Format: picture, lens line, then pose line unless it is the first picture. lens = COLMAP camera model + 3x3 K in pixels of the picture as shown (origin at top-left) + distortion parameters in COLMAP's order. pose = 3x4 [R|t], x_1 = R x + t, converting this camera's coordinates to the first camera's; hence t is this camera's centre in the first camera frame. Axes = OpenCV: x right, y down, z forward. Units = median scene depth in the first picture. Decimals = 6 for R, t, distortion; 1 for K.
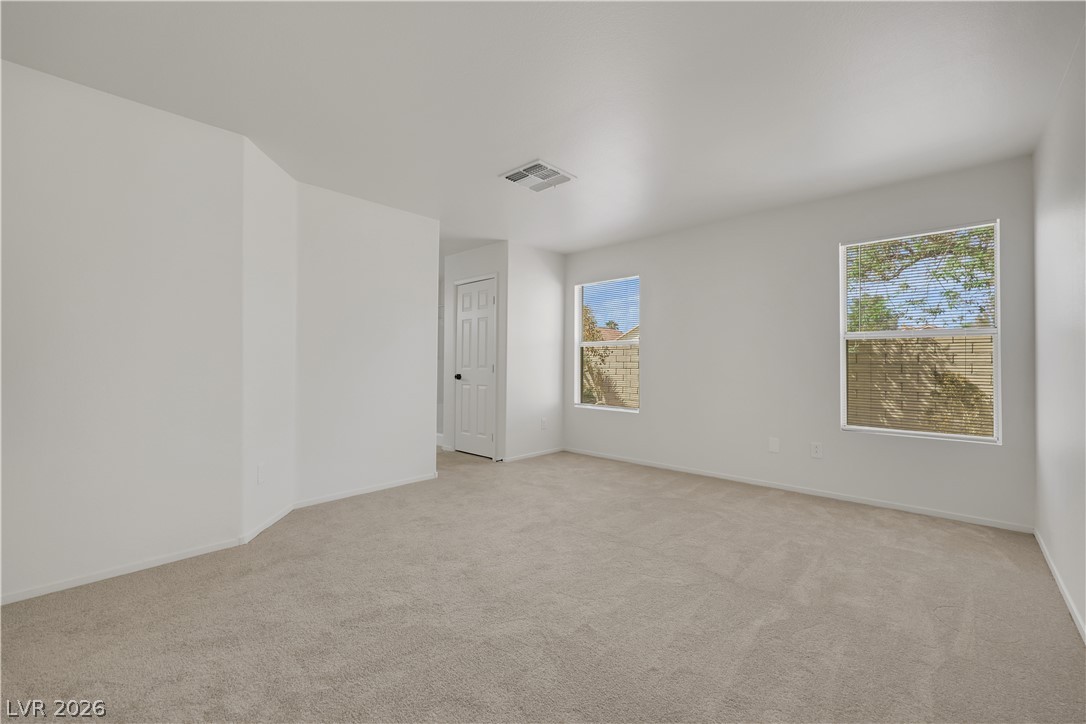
lens RADIAL K [[436.2, 0, 538.1], [0, 436.2, 359.6], [0, 0, 1]] dist [0.002003, -0.000038]
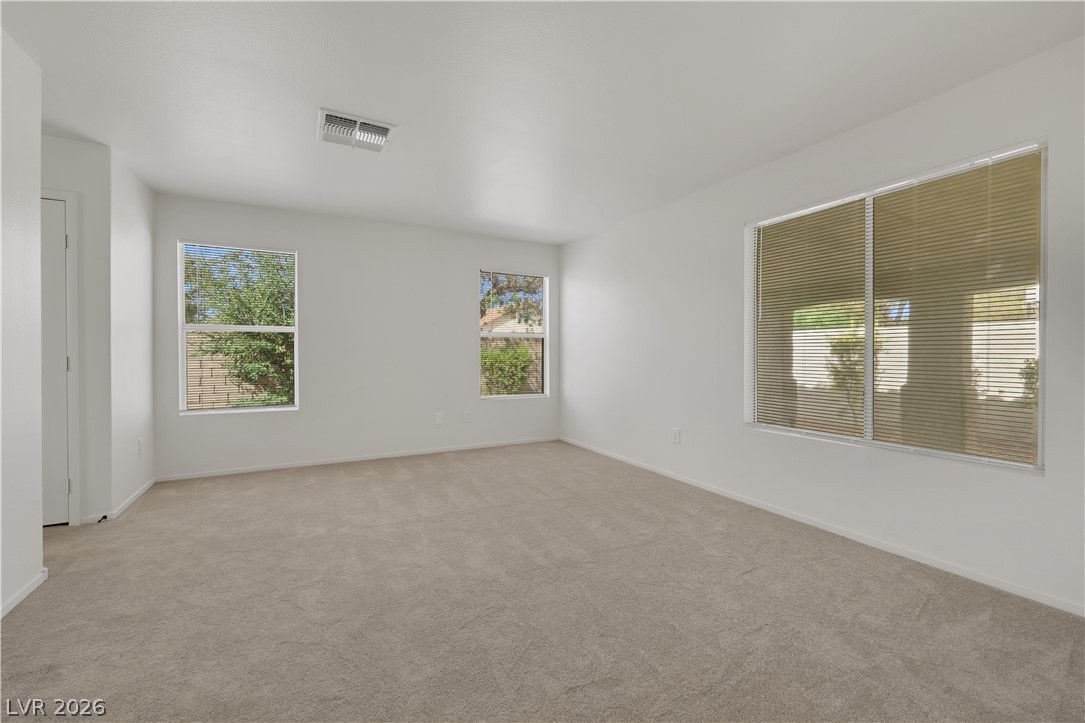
lens RADIAL K [[434.6, 0, 543.2], [0, 434.6, 355.8], [0, 0, 1]] dist [-0.002383, -0.000311]
pose [[0.330287, -0.006092, 0.943861, -0.432582], [-0.008312, 0.999922, 0.009362, 0.000736], [-0.943844, -0.010938, 0.330210, 0.240516]]
